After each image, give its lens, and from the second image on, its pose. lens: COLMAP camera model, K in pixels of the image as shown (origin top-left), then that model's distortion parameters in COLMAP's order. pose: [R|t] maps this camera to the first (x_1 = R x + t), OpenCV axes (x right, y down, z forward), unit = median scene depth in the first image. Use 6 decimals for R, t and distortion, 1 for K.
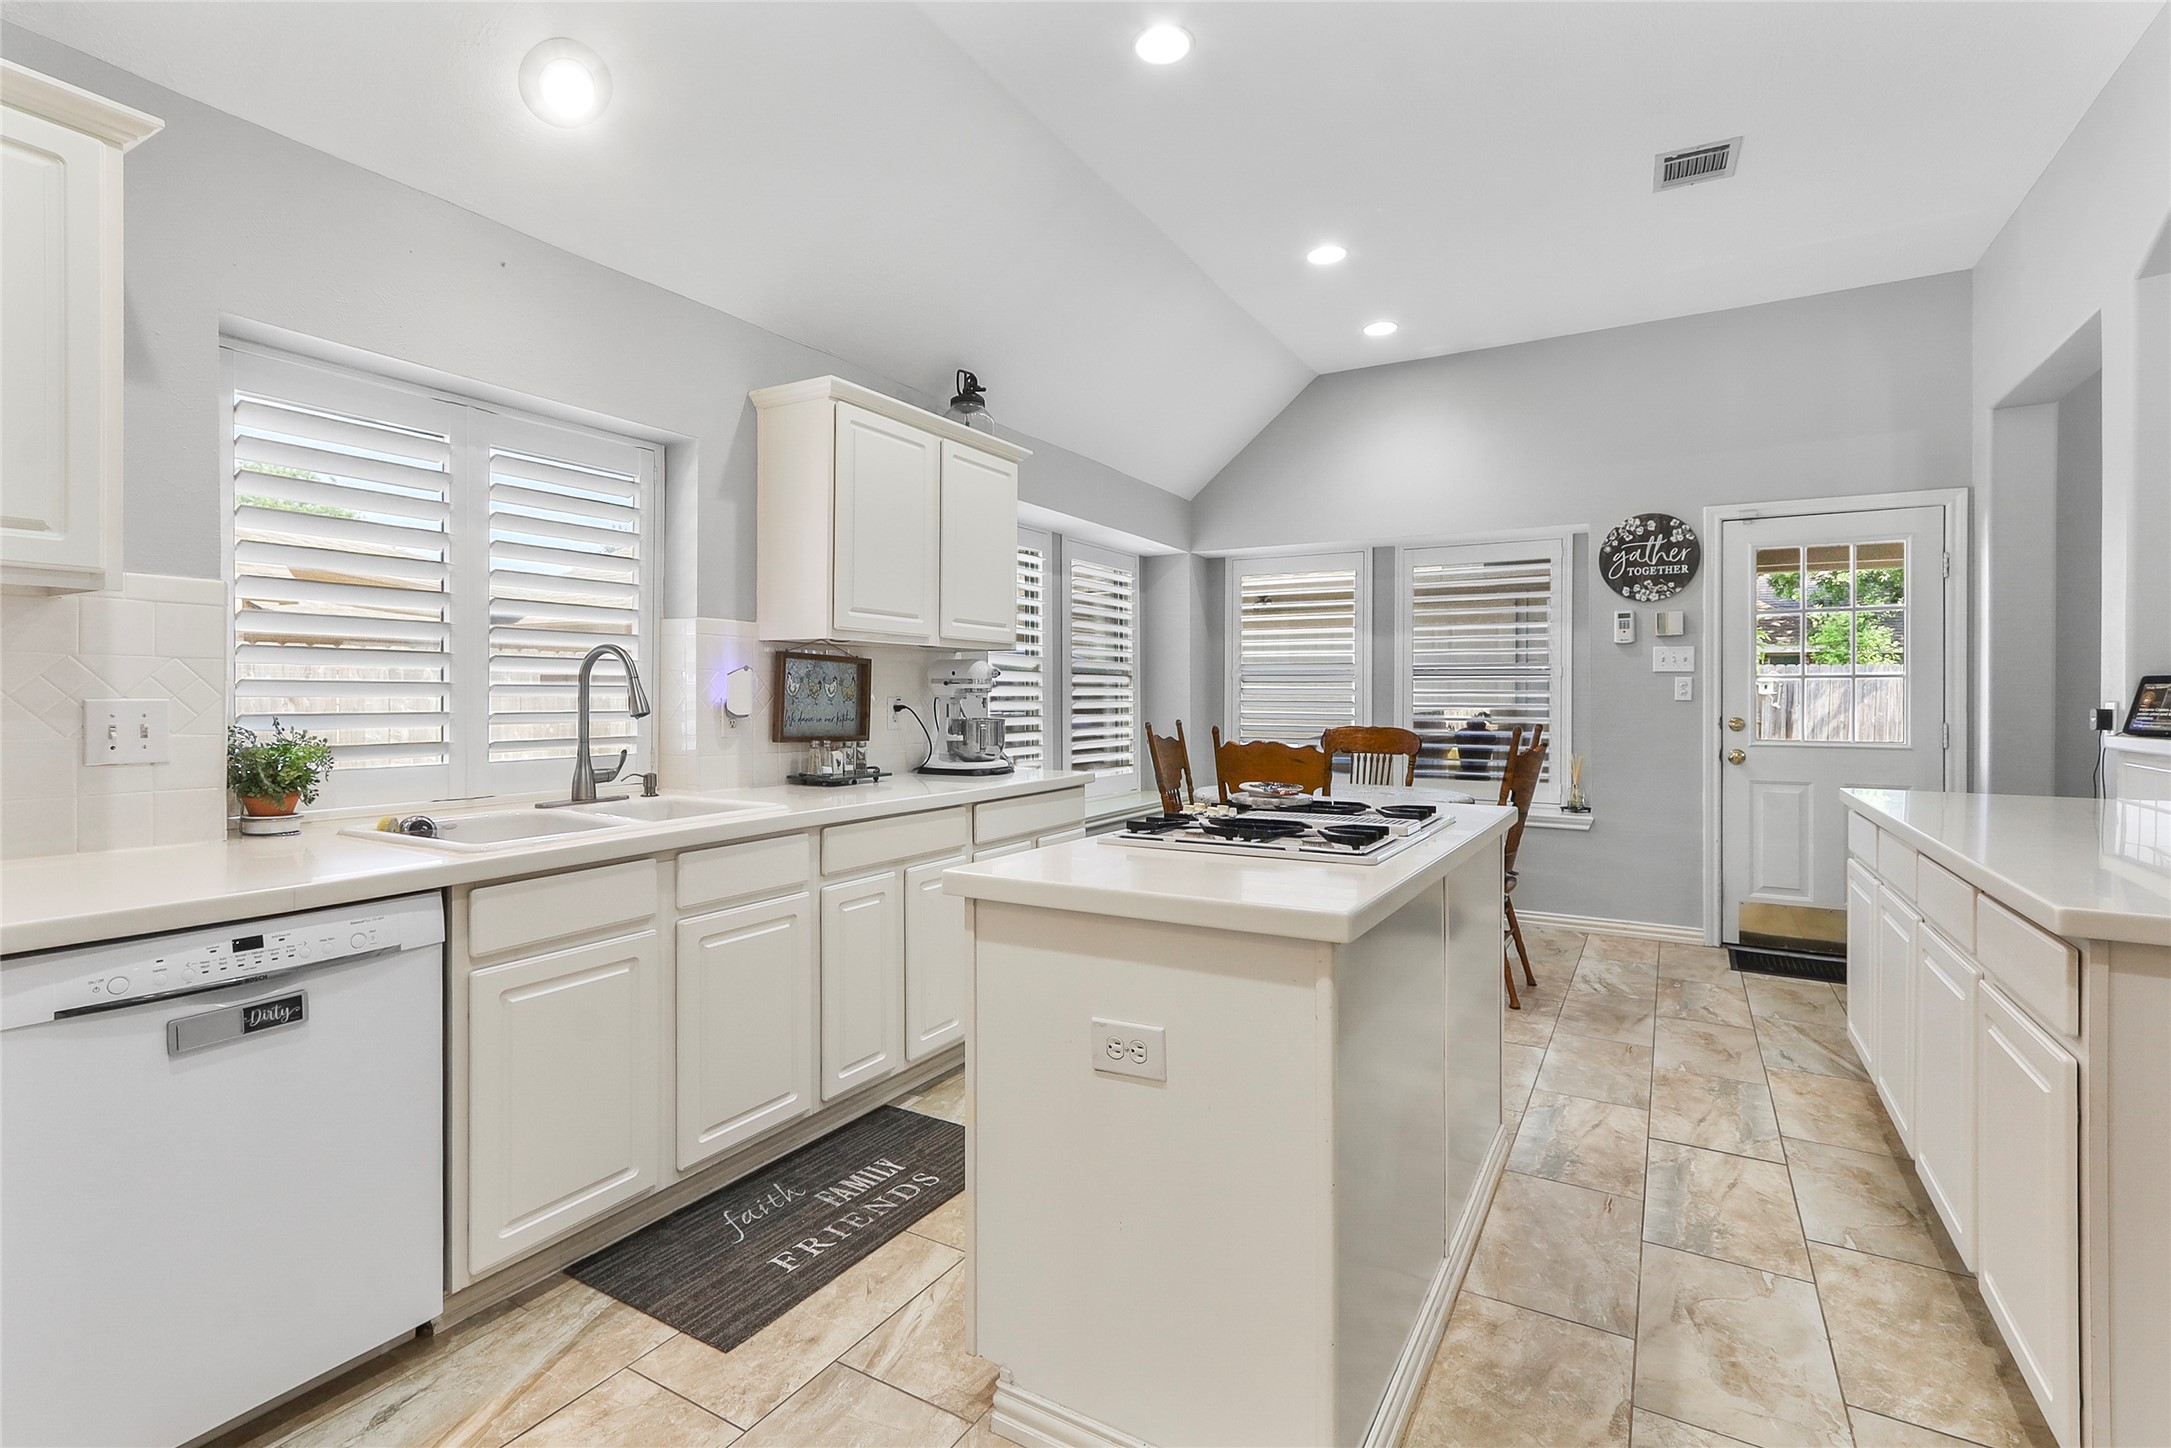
lens RADIAL K [[1019.9, 0, 1058.2], [0, 1019.9, 692.7], [0, 0, 1]] dist [-0.000065, 0.000374]
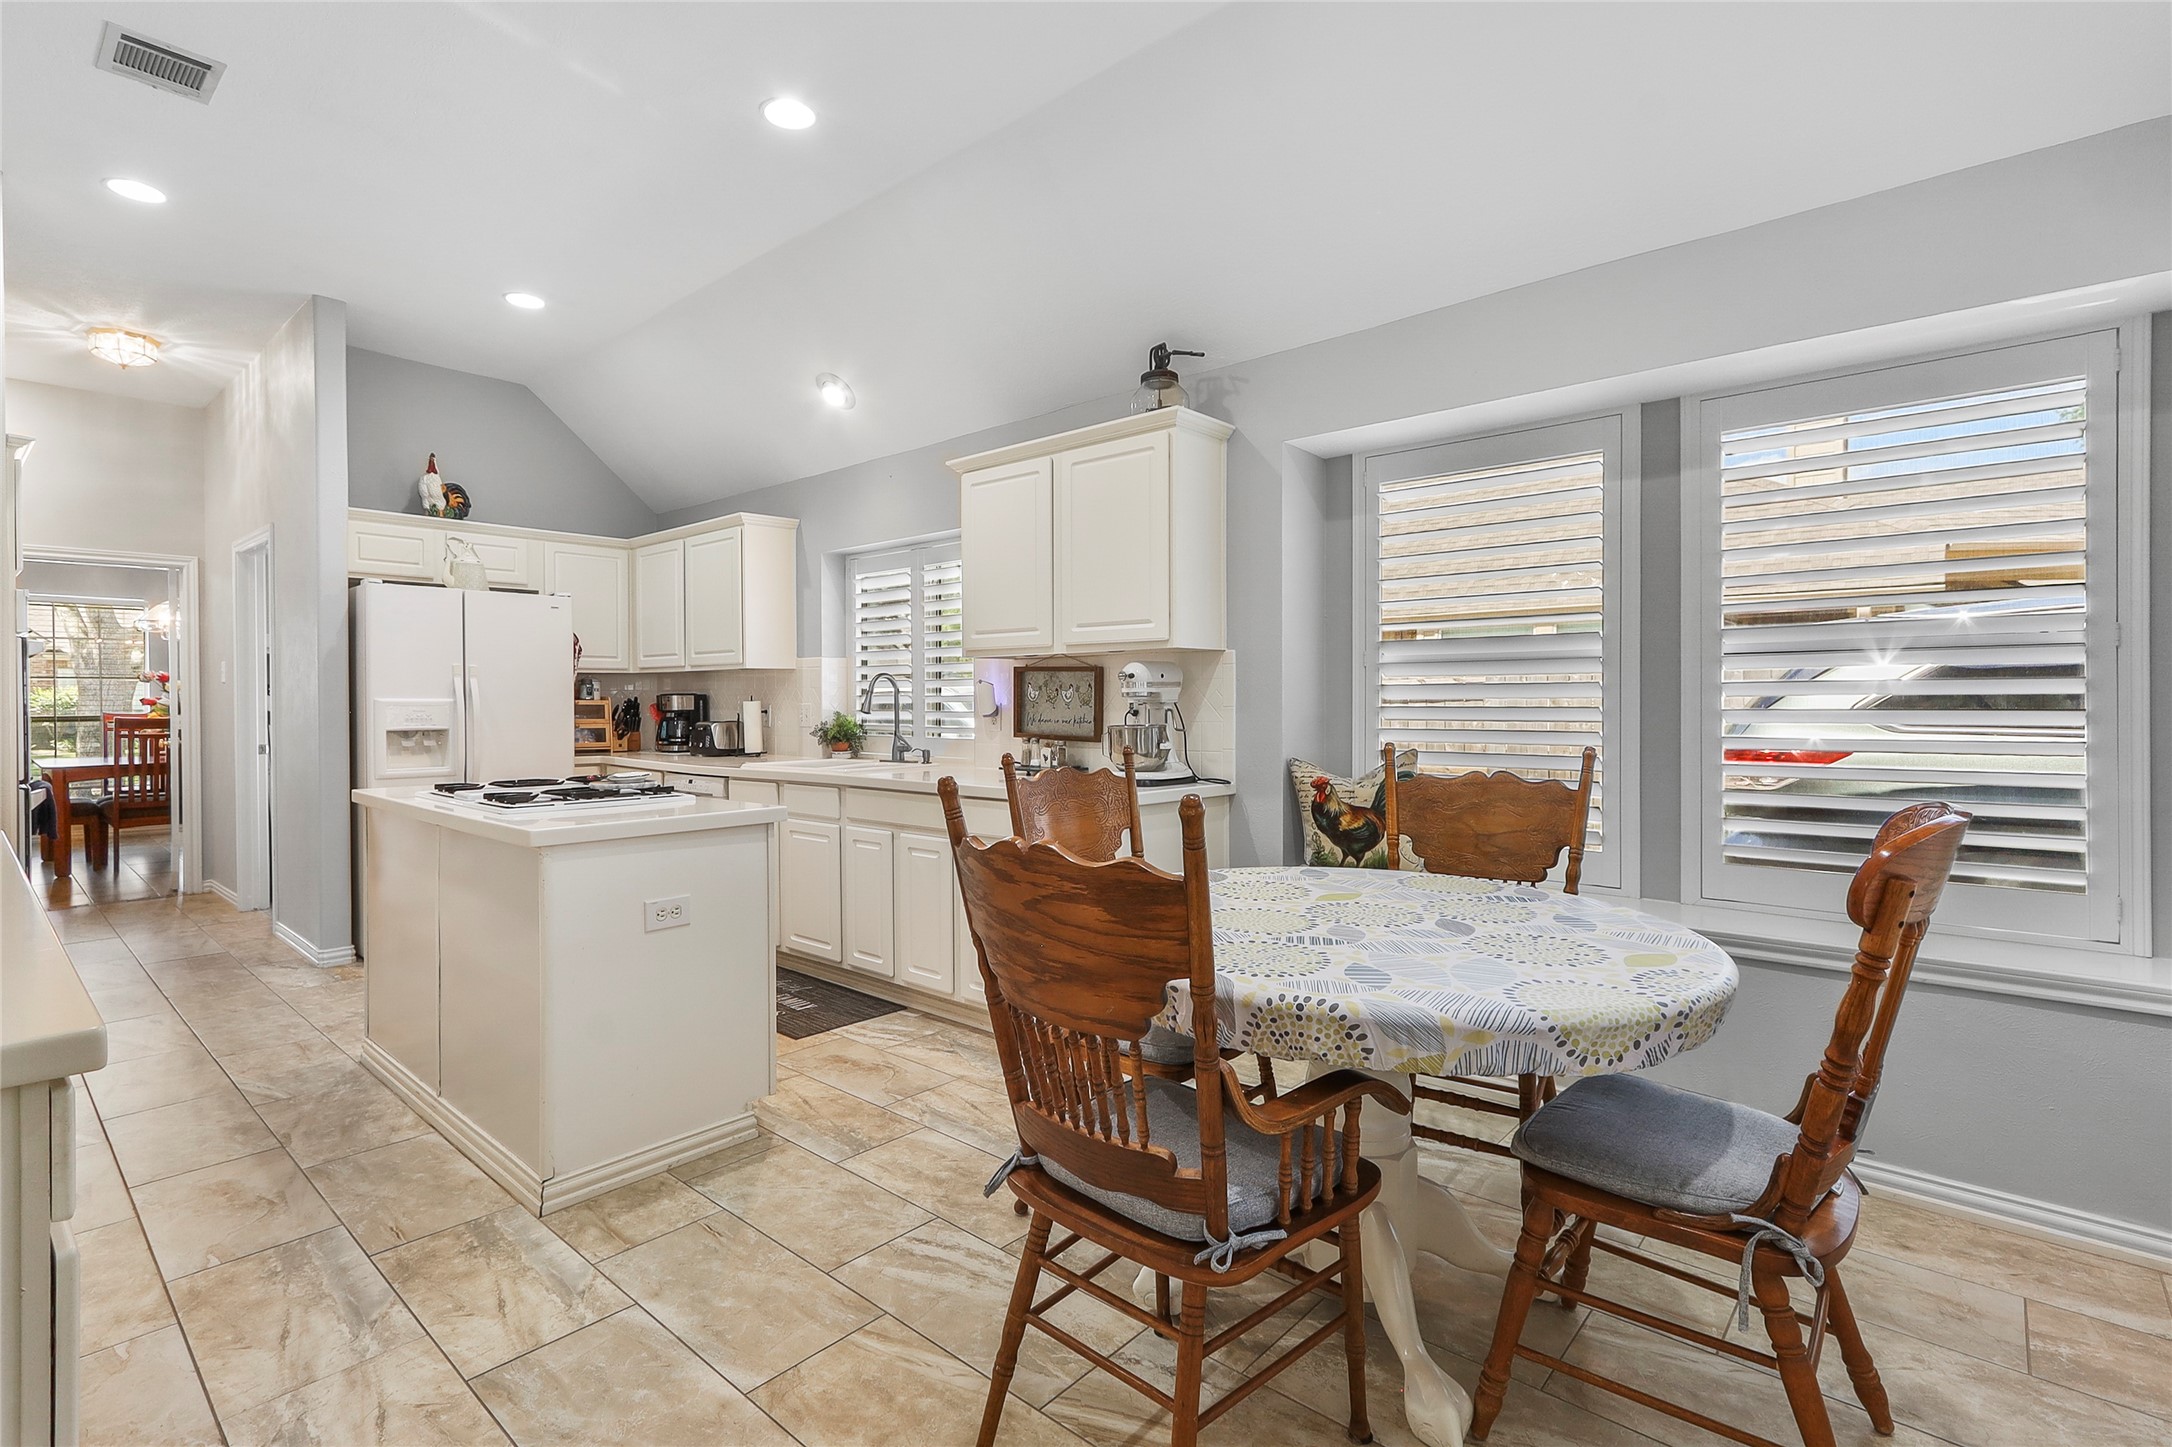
lens RADIAL K [[1021.4, 0, 1062.0], [0, 1021.4, 697.6], [0, 0, 1]] dist [0.005103, -0.000458]
pose [[-0.195974, -0.004288, -0.980600, 0.762946], [0.004782, 0.999974, -0.005329, 0.004502], [0.980597, -0.005733, -0.195949, 1.009669]]
